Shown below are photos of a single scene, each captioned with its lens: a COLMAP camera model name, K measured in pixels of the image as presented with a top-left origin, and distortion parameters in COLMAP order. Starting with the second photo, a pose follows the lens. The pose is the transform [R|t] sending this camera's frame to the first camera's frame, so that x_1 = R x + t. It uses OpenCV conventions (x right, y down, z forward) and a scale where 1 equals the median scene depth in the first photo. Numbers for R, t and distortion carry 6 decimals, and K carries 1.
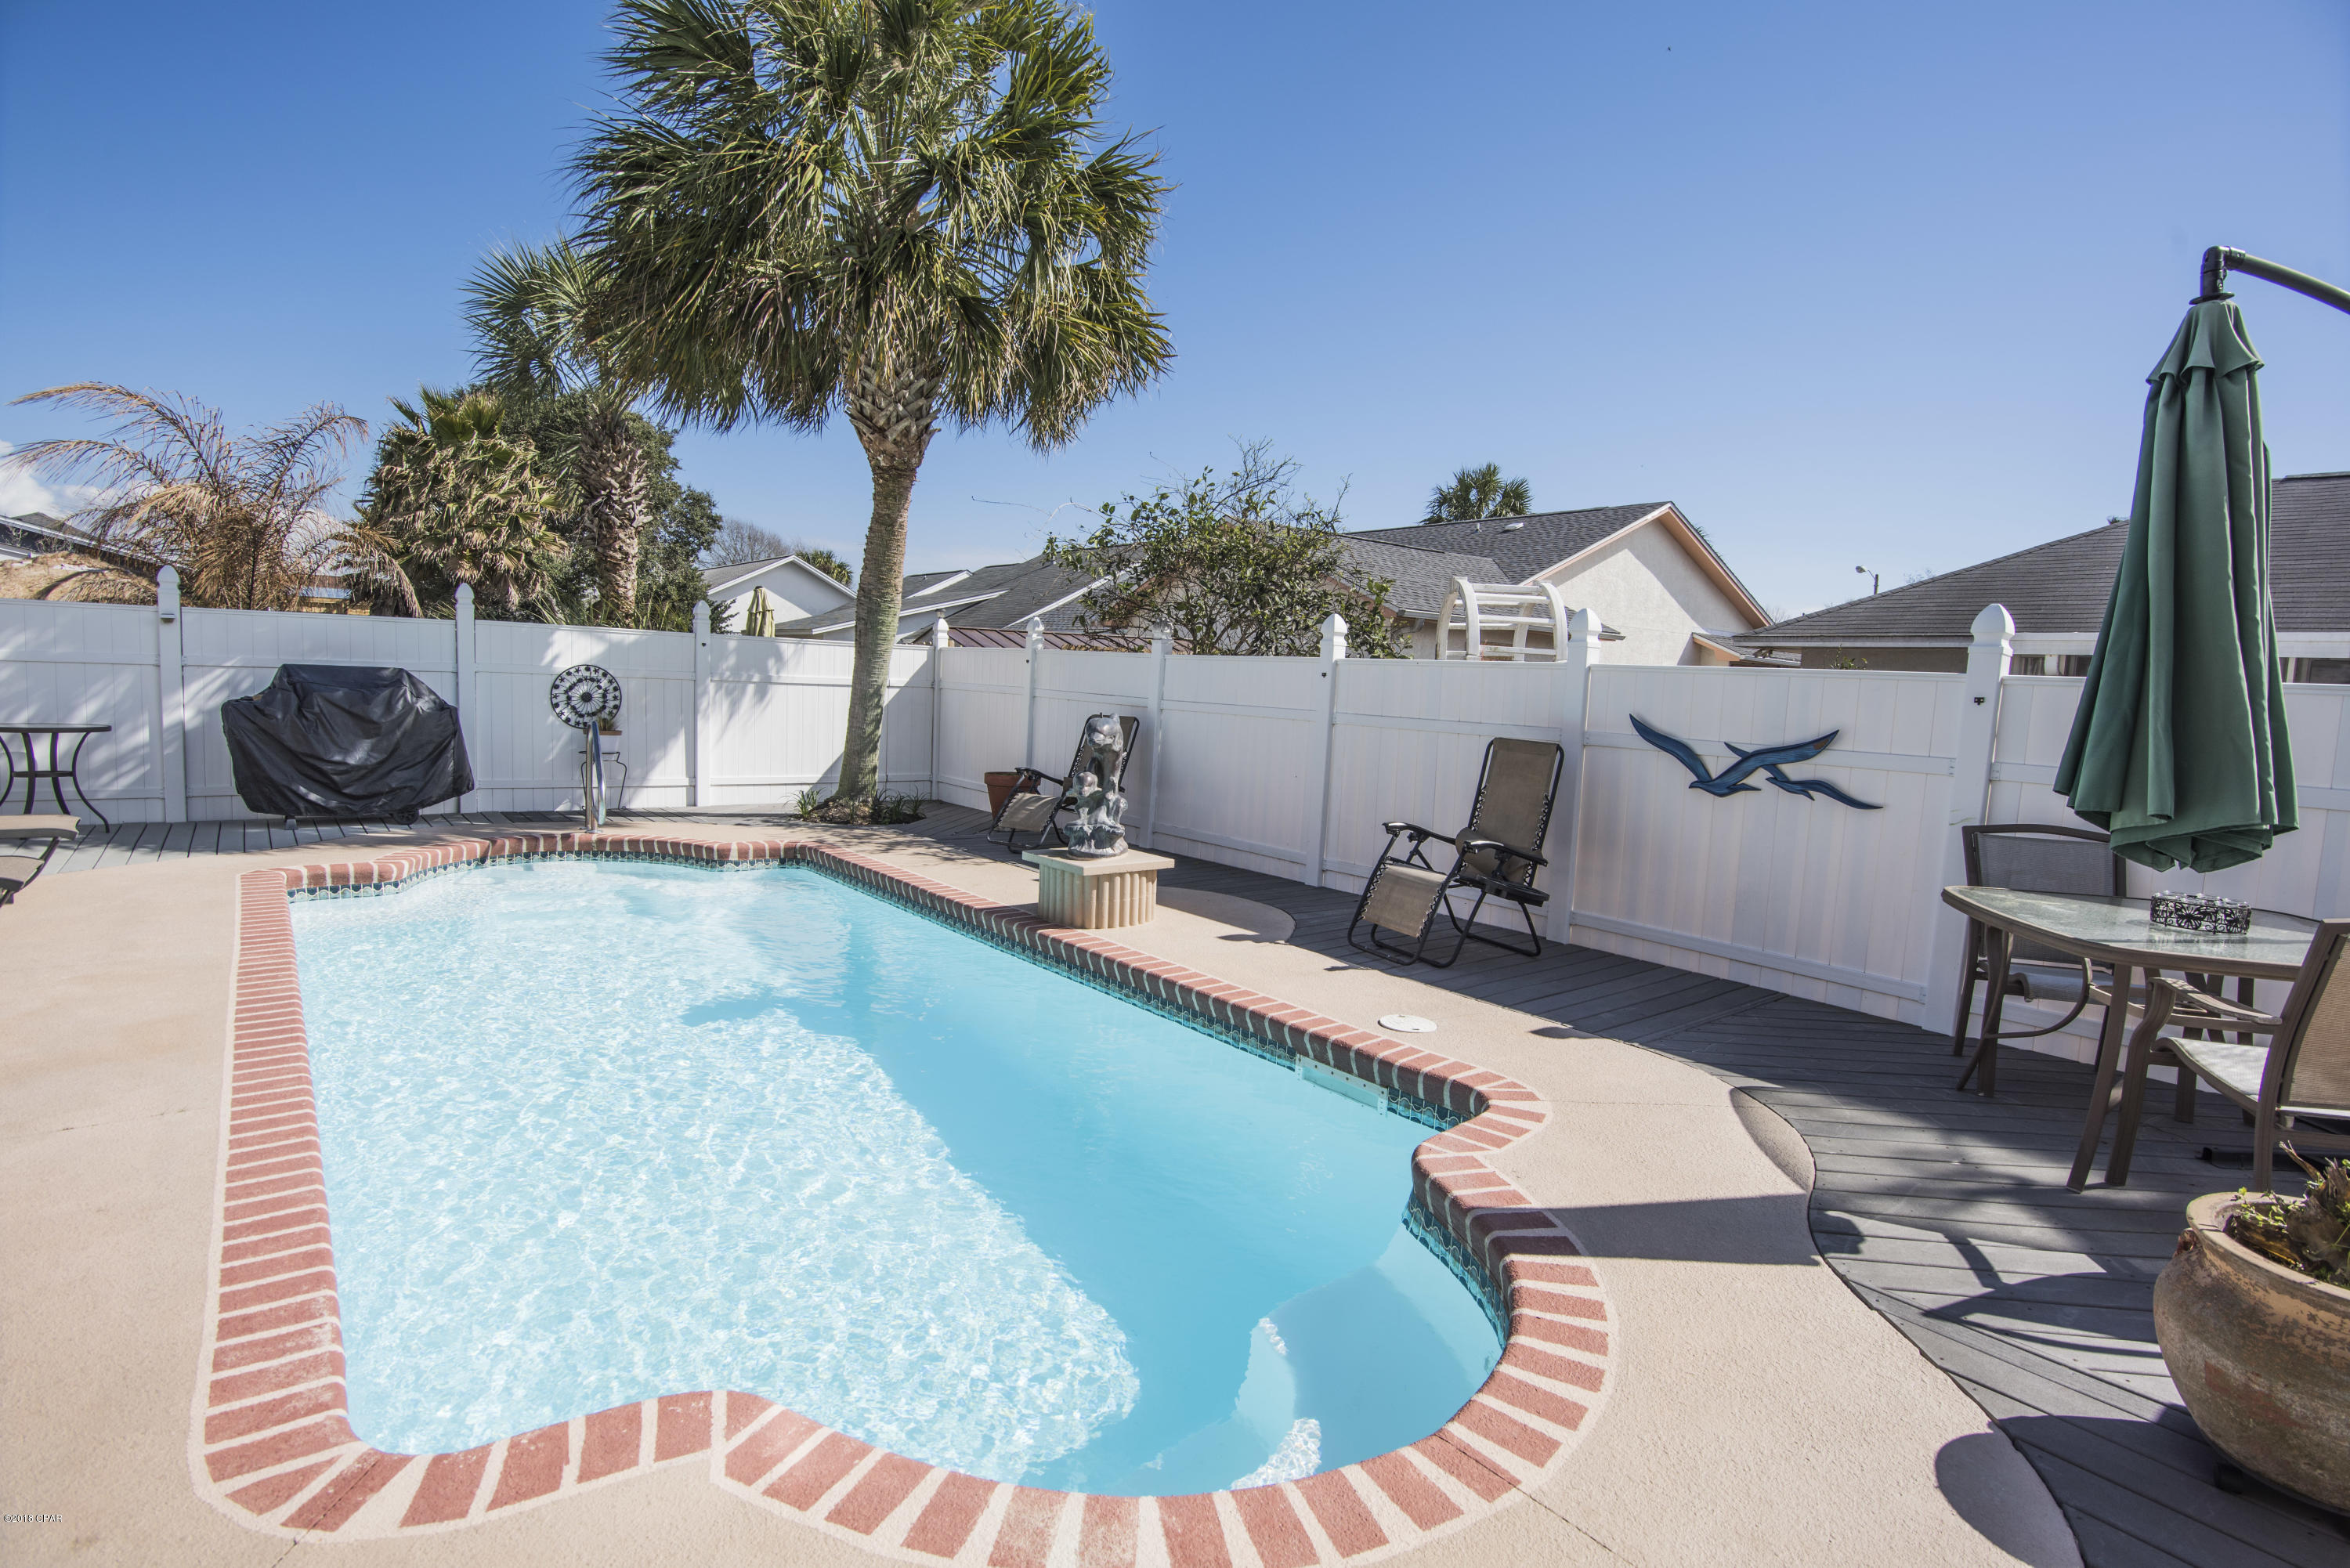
lens RADIAL K [[1155.3, 0, 1175.0], [0, 1155.3, 784.0], [0, 0, 1]] dist [-0.021559, 0.000492]
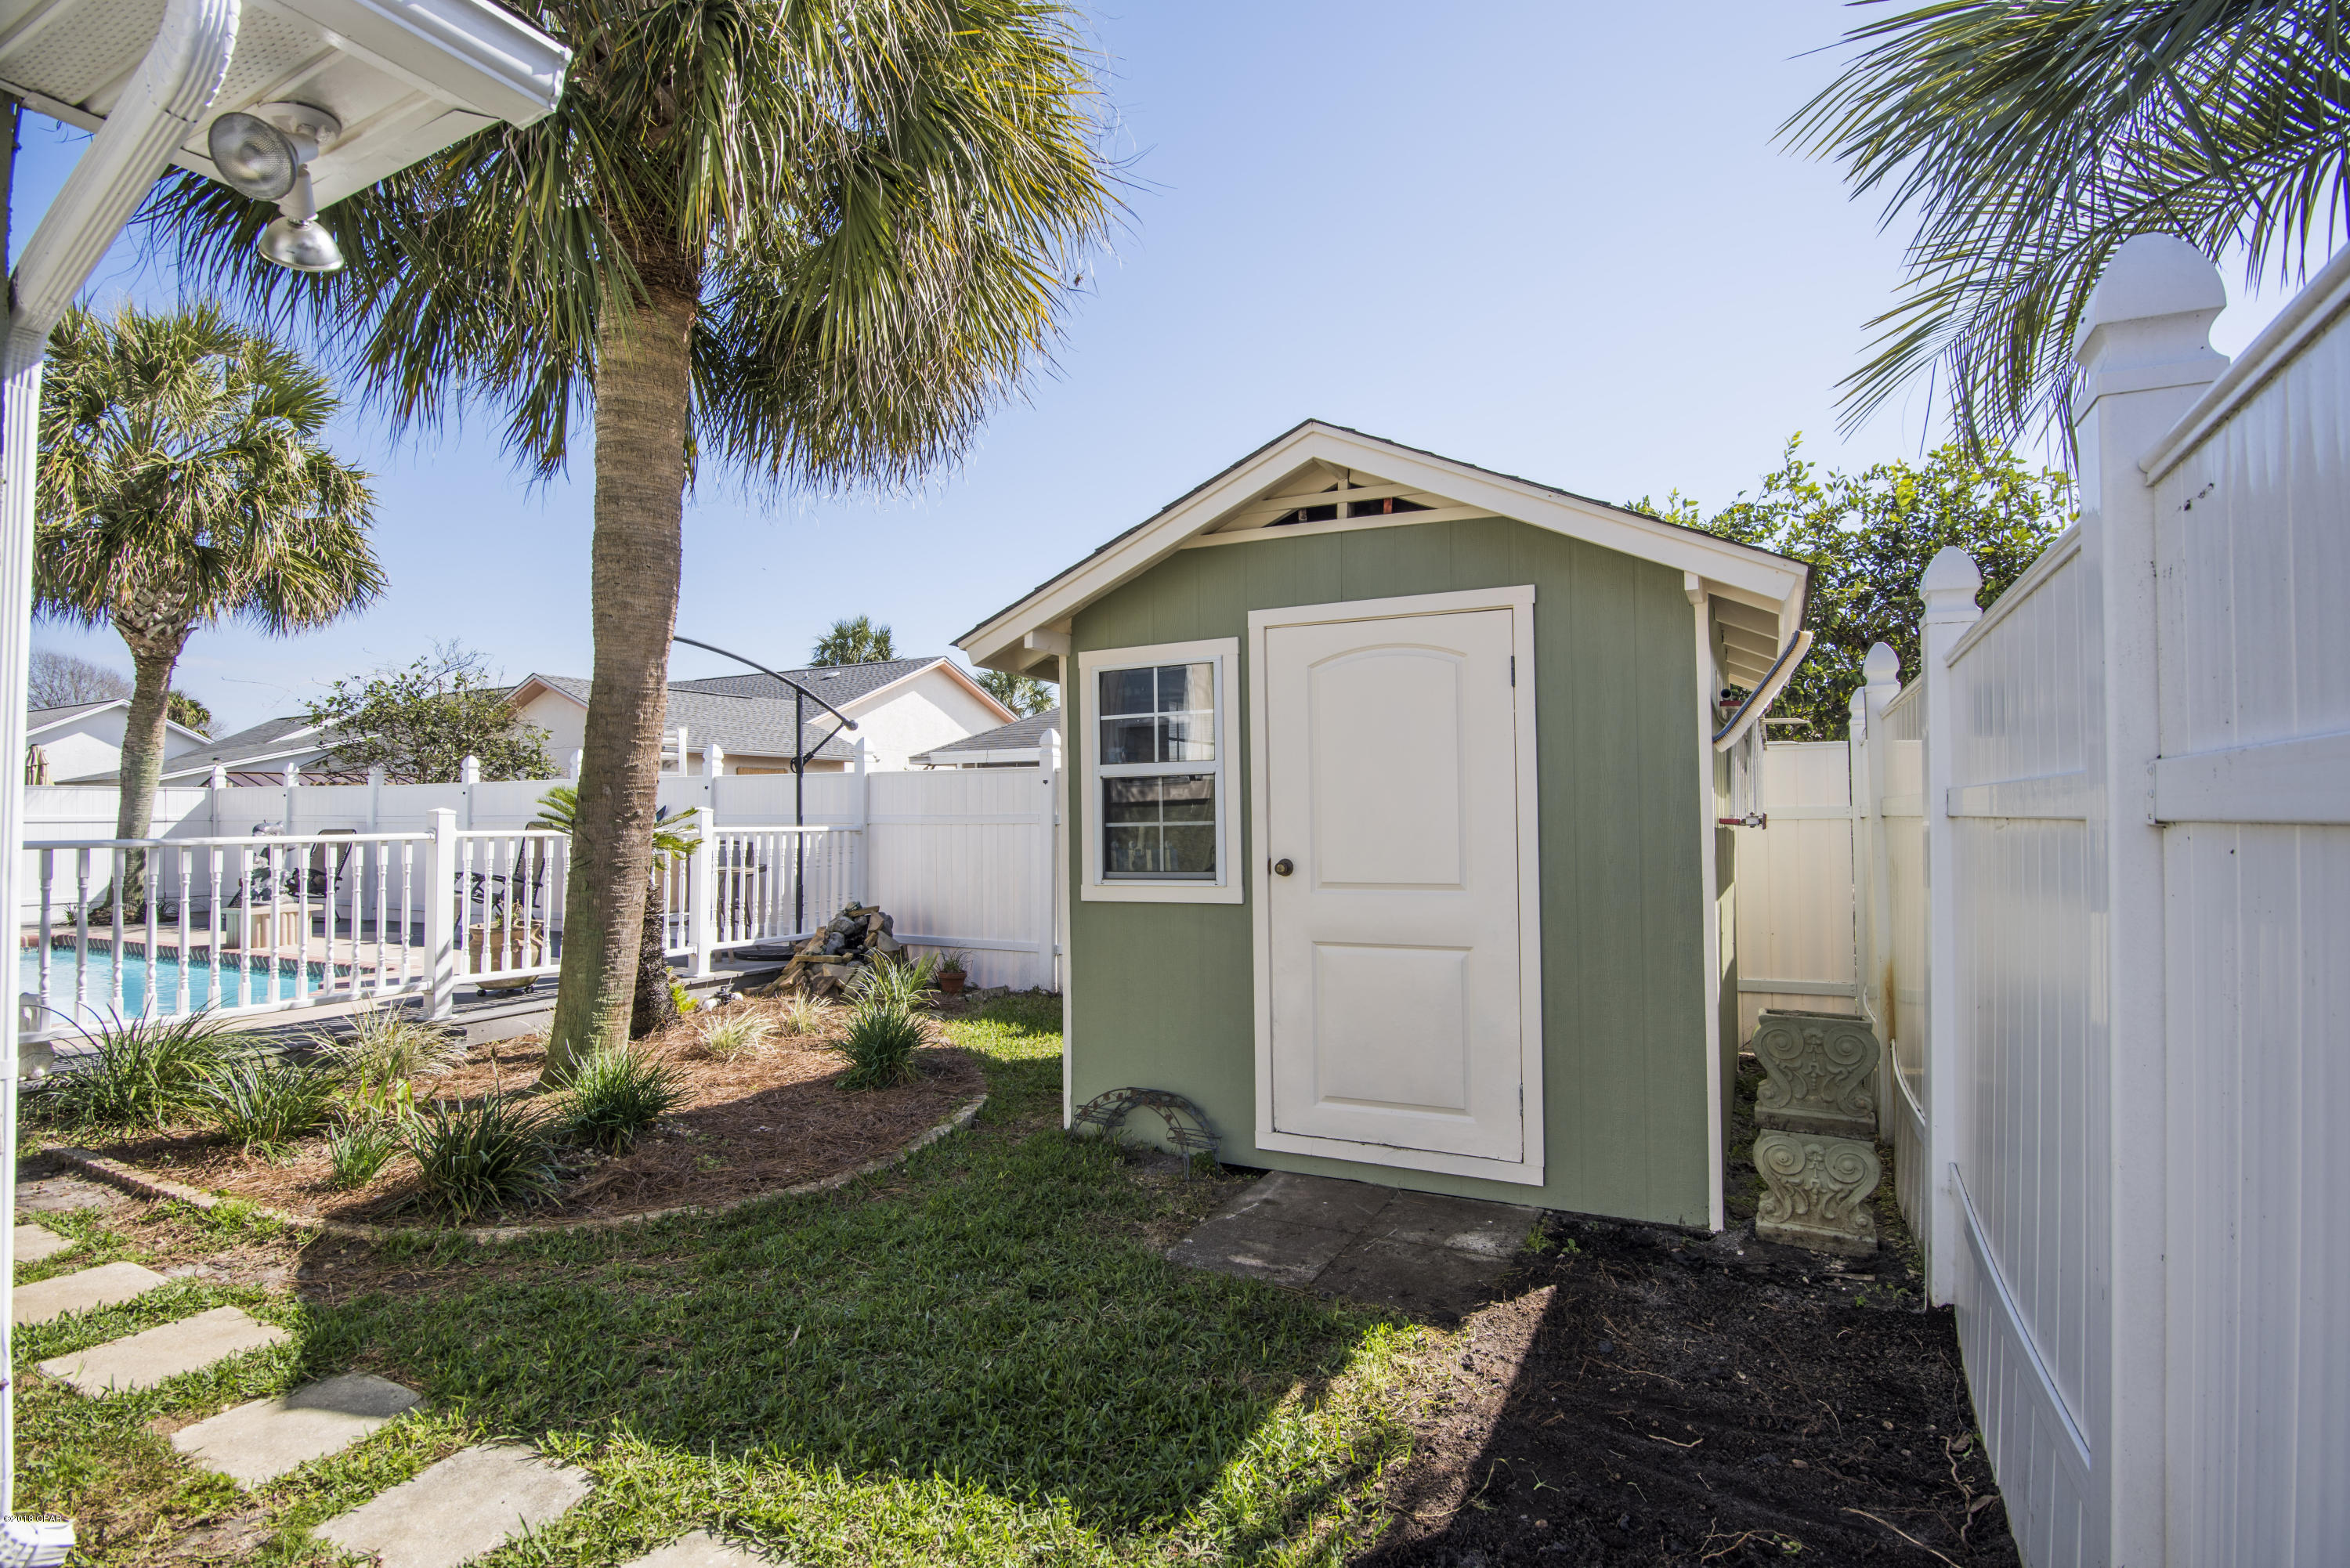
lens RADIAL K [[1155.3, 0, 1175.0], [0, 1155.3, 784.0], [0, 0, 1]] dist [-0.021559, 0.000492]
pose [[0.913594, -0.042137, 0.404439, 0.300492], [0.085907, 0.992167, -0.090686, 0.095777], [-0.397449, 0.117594, 0.910058, -0.660178]]
